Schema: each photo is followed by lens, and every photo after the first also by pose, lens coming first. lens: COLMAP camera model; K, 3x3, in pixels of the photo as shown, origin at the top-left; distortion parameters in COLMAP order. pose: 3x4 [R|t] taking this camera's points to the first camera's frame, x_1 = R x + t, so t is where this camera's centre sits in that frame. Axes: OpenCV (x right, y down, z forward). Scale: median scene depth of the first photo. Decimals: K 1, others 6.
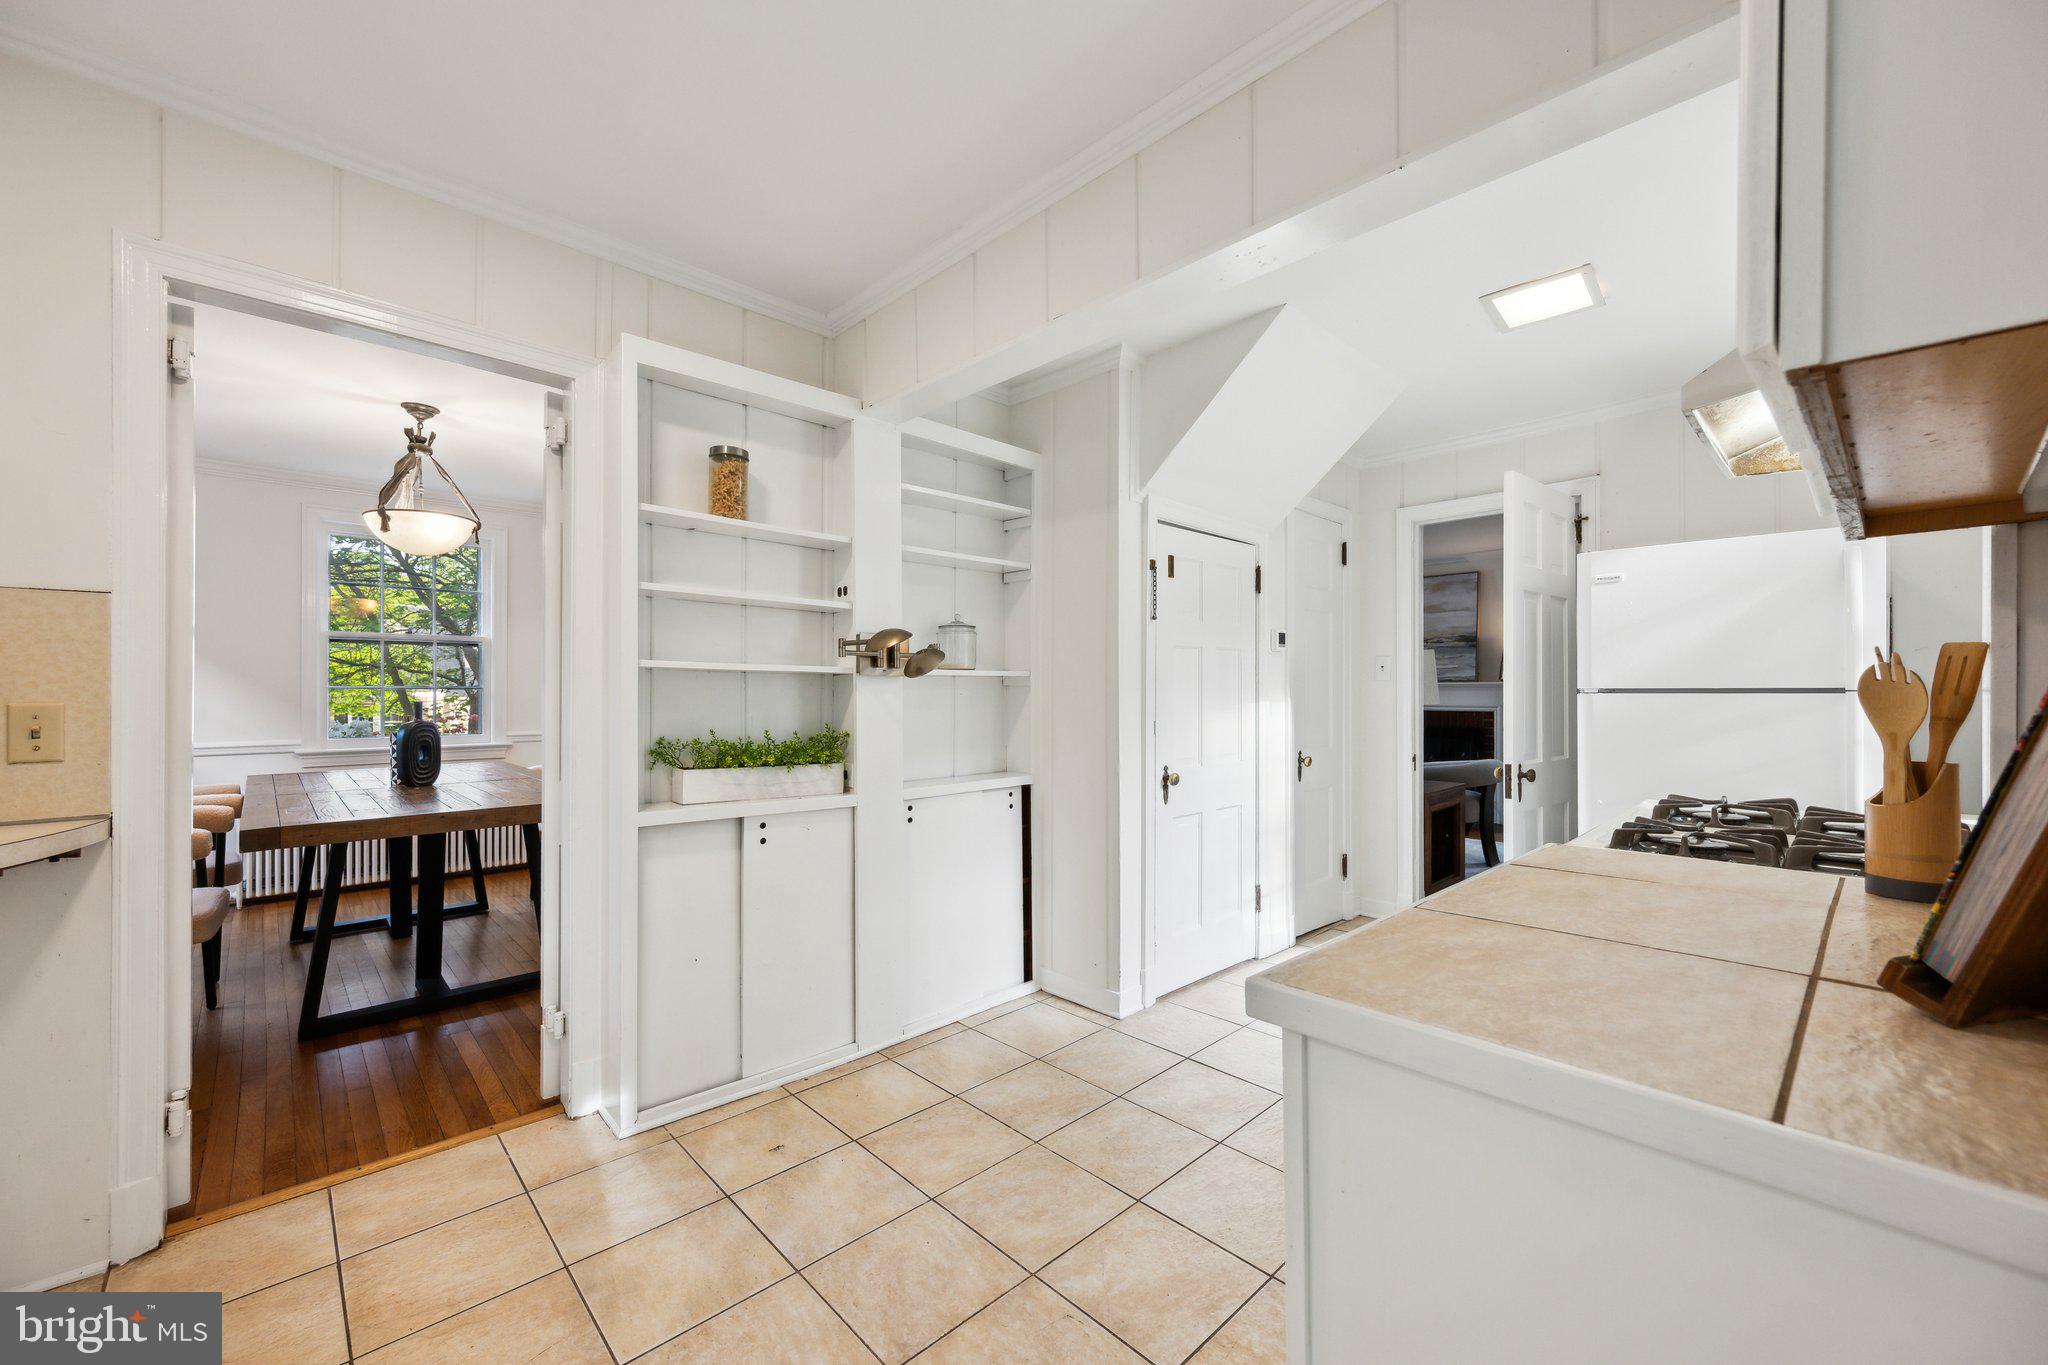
lens RADIAL K [[806.5, 0, 1024.8], [0, 806.5, 689.8], [0, 0, 1]] dist [0.000763, -0.000170]
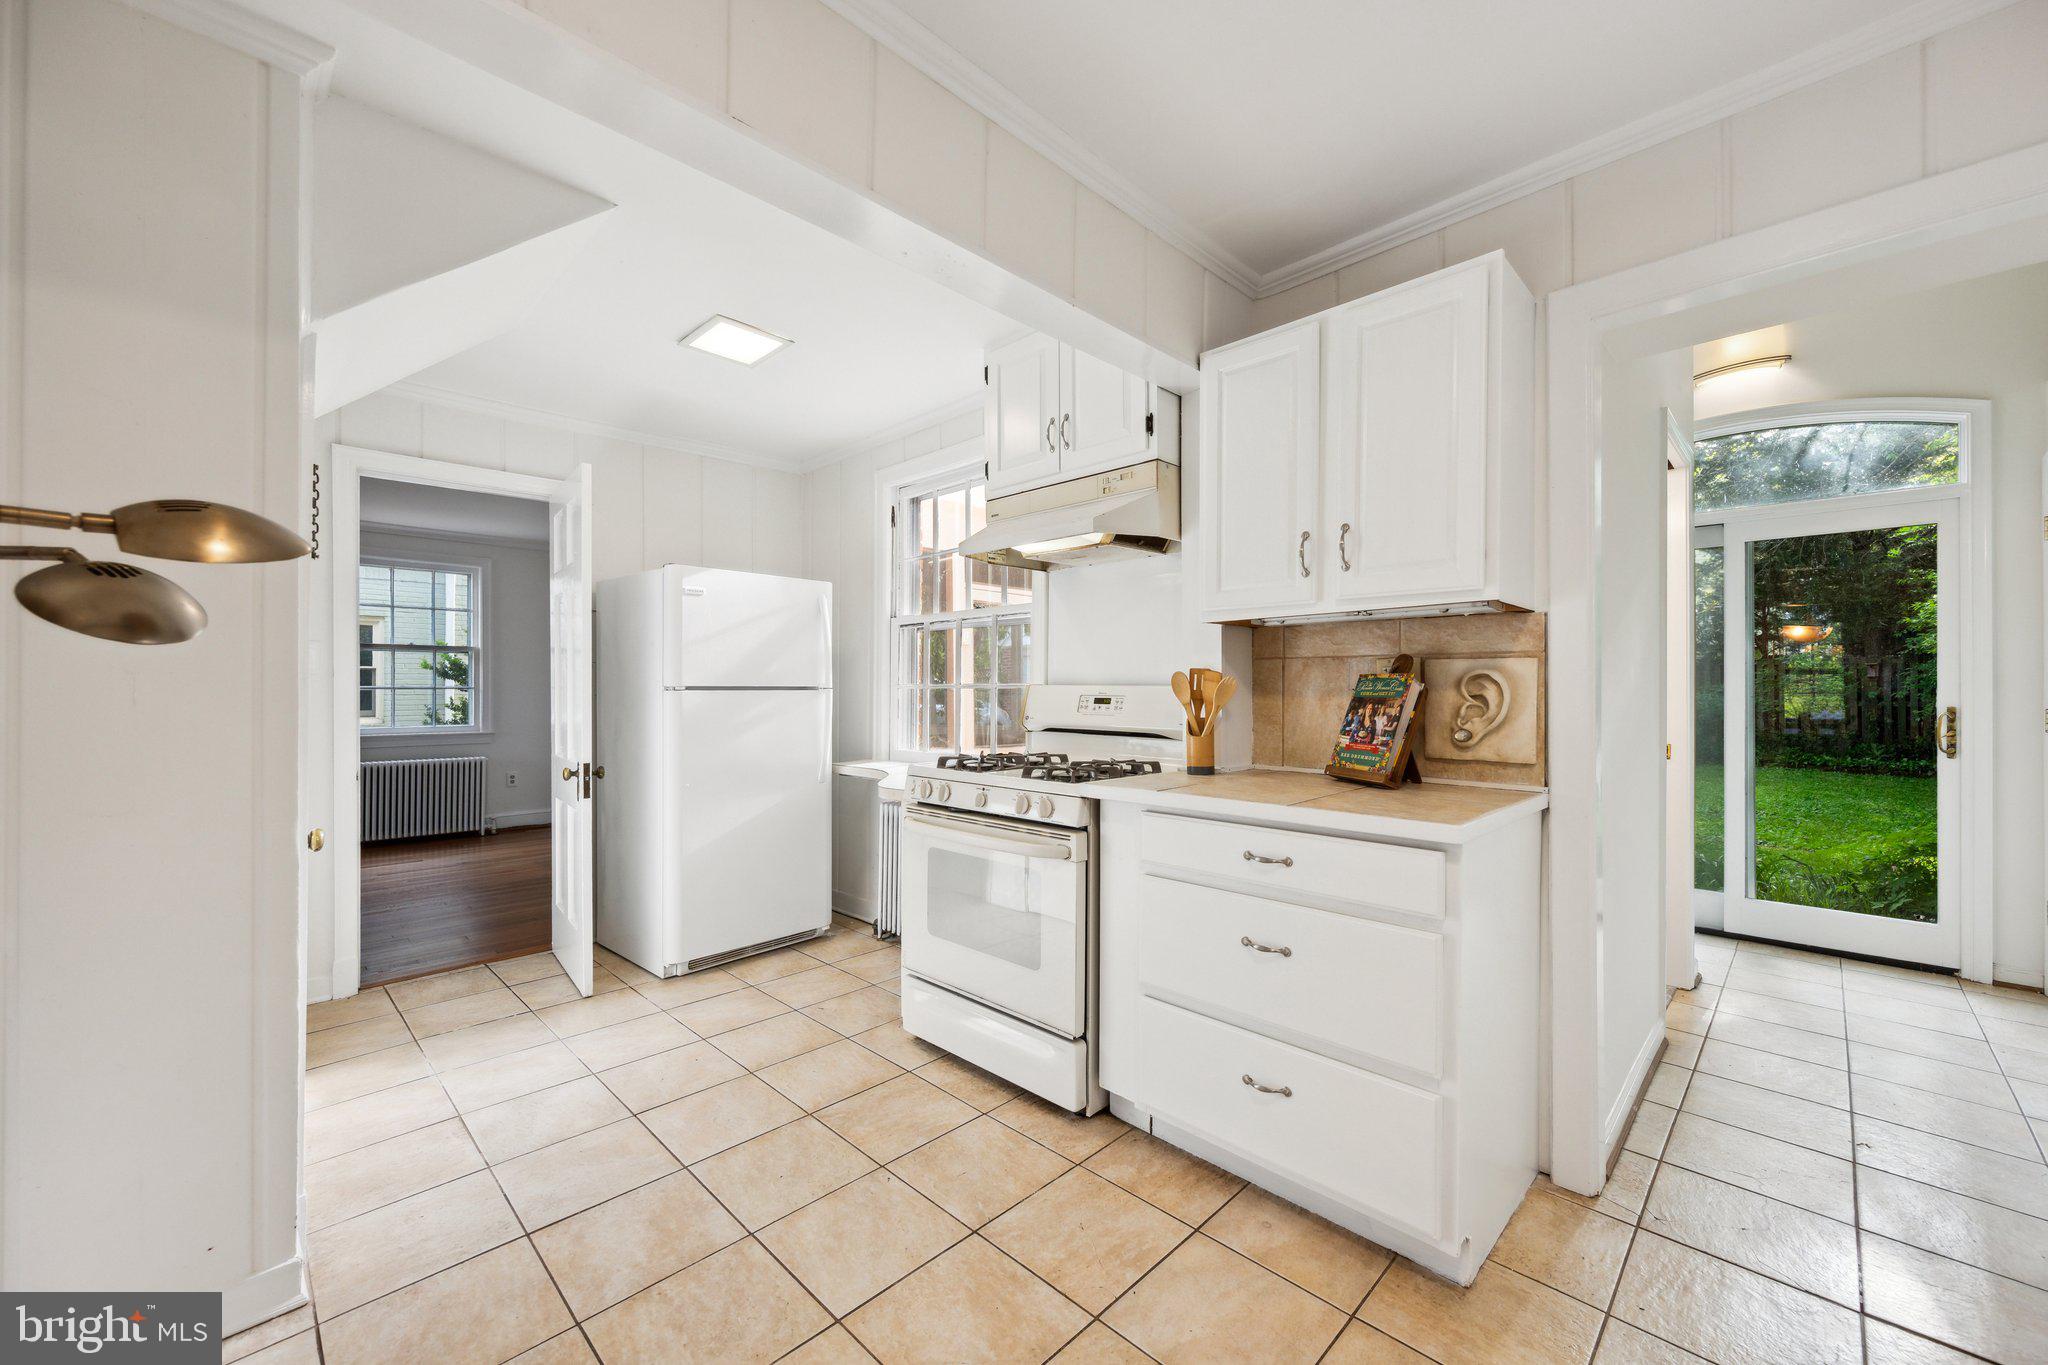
lens RADIAL K [[806.5, 0, 1038.0], [0, 806.5, 687.6], [0, 0, 1]] dist [0.000763, -0.000170]
pose [[-0.038009, 0.005980, 0.999260, -0.547190], [-0.003332, 0.999976, -0.006111, 0.005067], [-0.999272, -0.003561, -0.037988, 0.678735]]
